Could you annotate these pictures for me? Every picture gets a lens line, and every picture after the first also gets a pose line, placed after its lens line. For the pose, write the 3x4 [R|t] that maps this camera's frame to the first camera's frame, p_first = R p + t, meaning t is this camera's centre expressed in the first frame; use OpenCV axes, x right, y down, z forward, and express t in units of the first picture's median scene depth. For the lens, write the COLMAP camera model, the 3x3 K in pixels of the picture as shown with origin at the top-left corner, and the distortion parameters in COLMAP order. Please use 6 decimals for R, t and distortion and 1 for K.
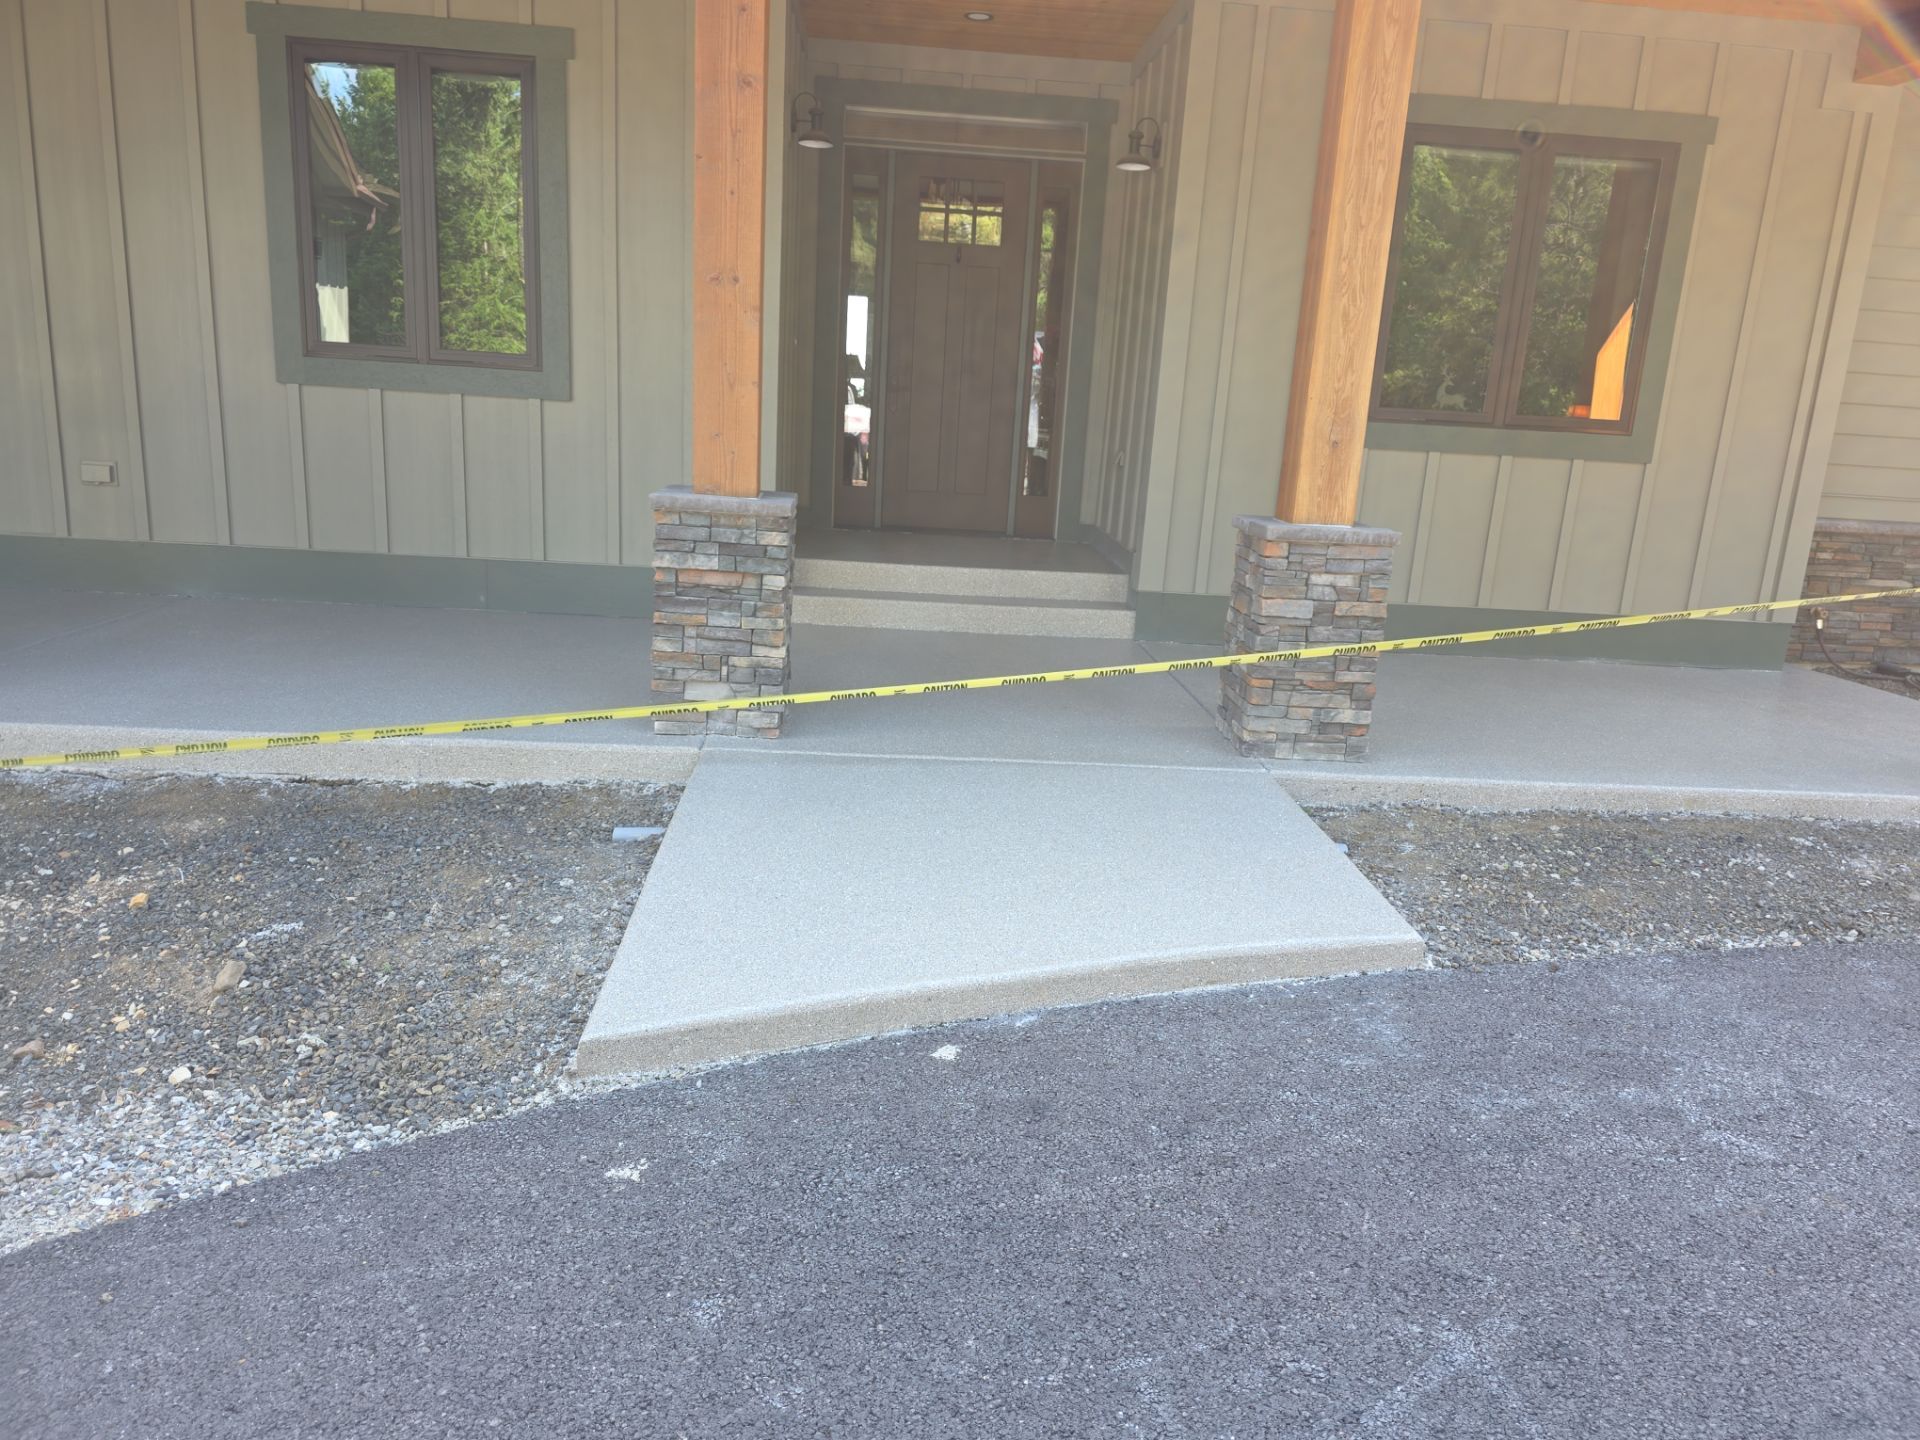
lens RADIAL K [[1288.2, 0, 965.8], [0, 1288.2, 711.0], [0, 0, 1]] dist [0.068082, -0.073683]
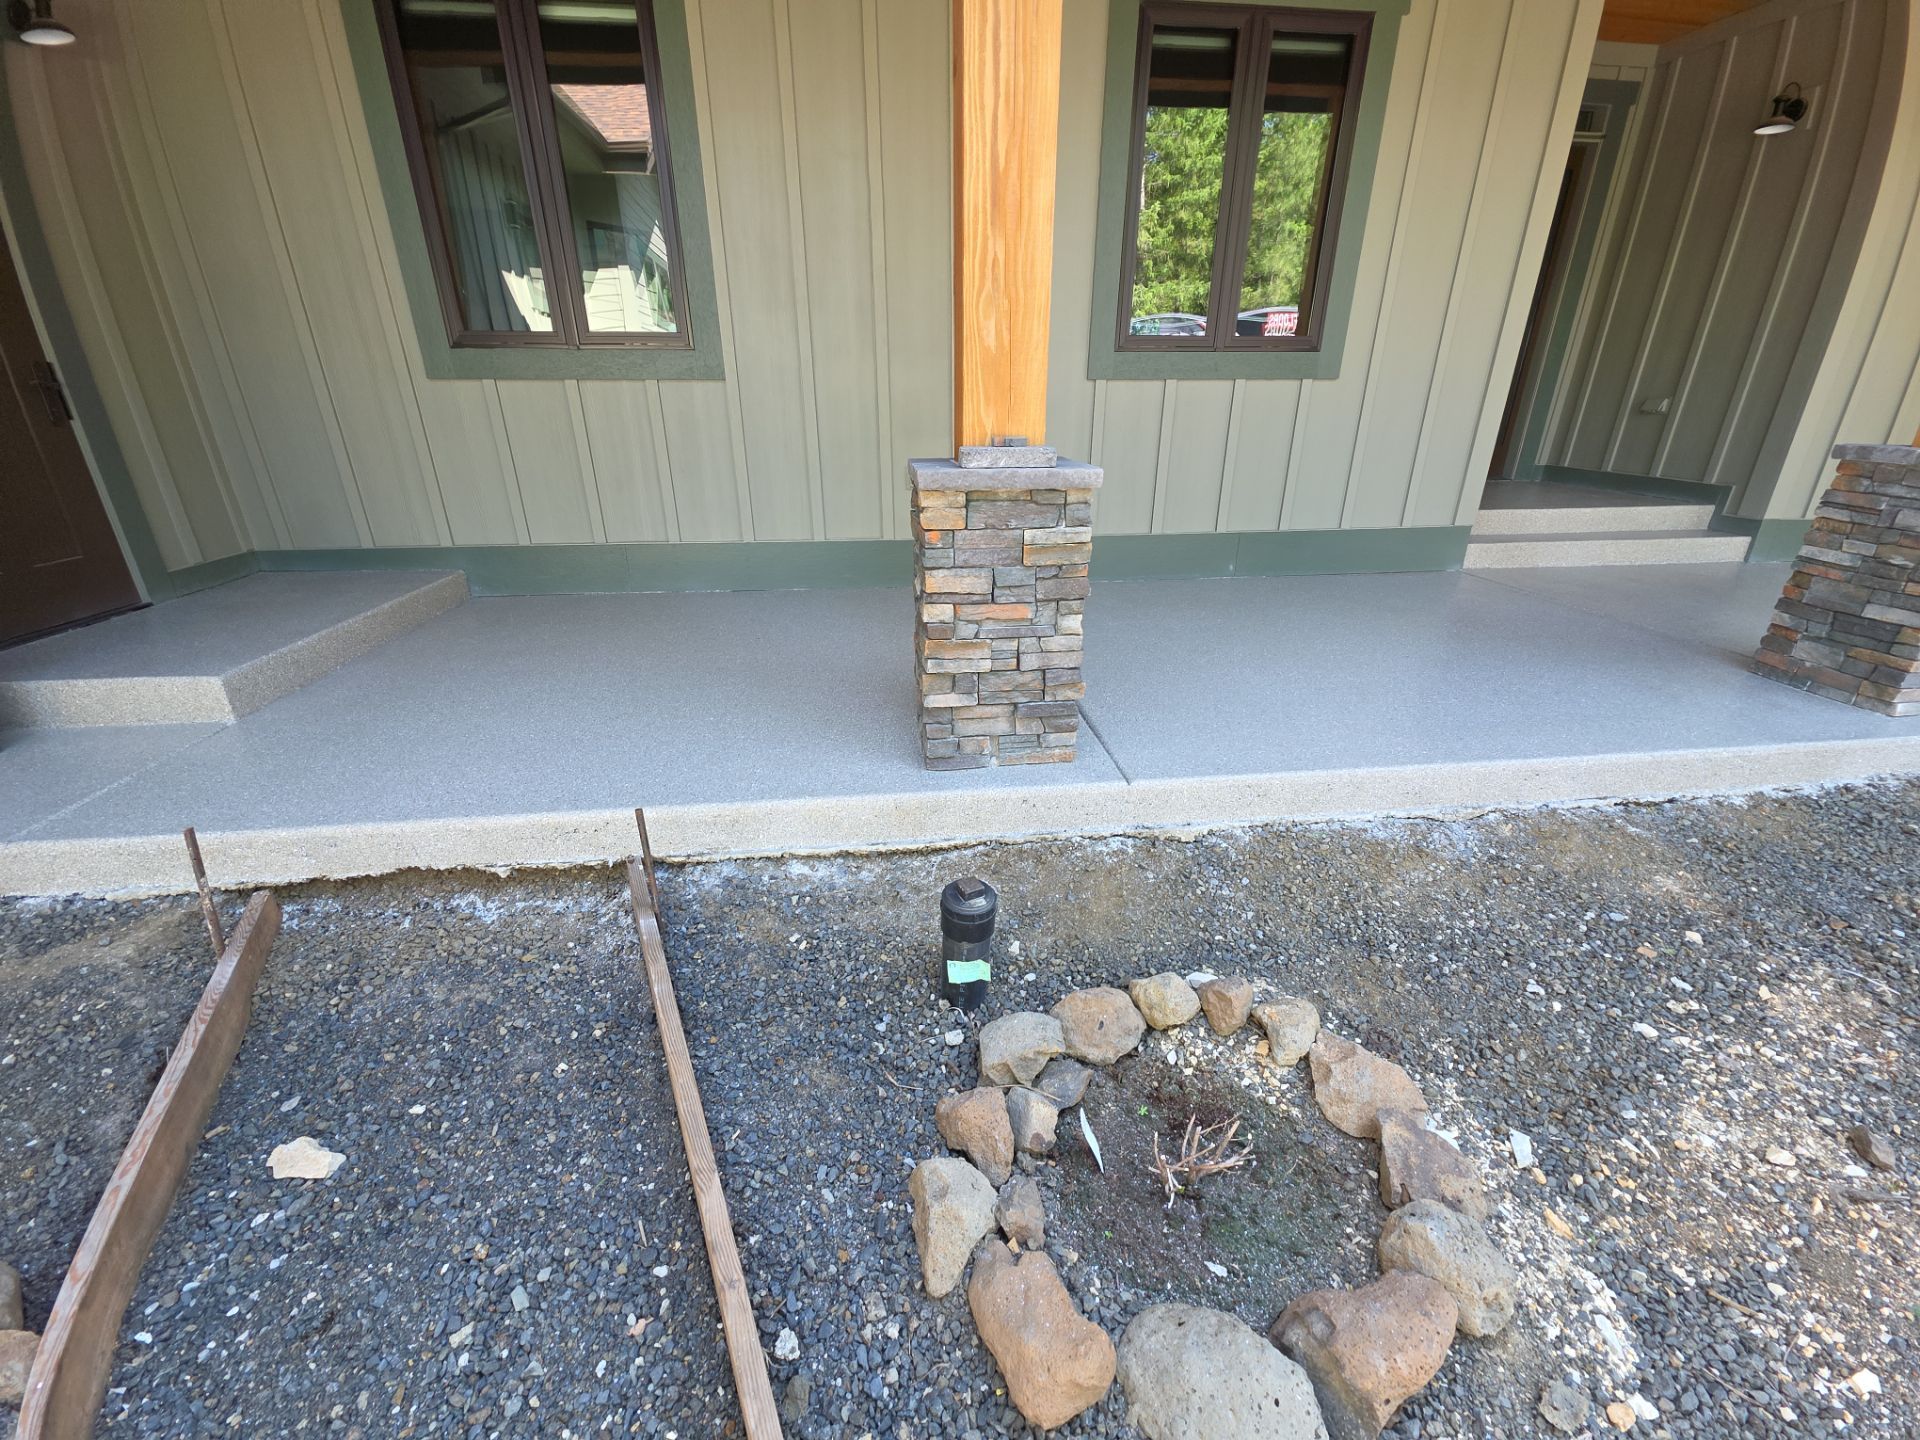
lens RADIAL K [[759.4, 0, 954.7], [0, 759.4, 716.7], [0, 0, 1]] dist [0.014659, -0.008633]
pose [[0.996852, -0.075365, 0.024641, -0.957973], [0.070438, 0.984402, 0.161217, -0.123126], [-0.036407, -0.158974, 0.986611, 0.481888]]
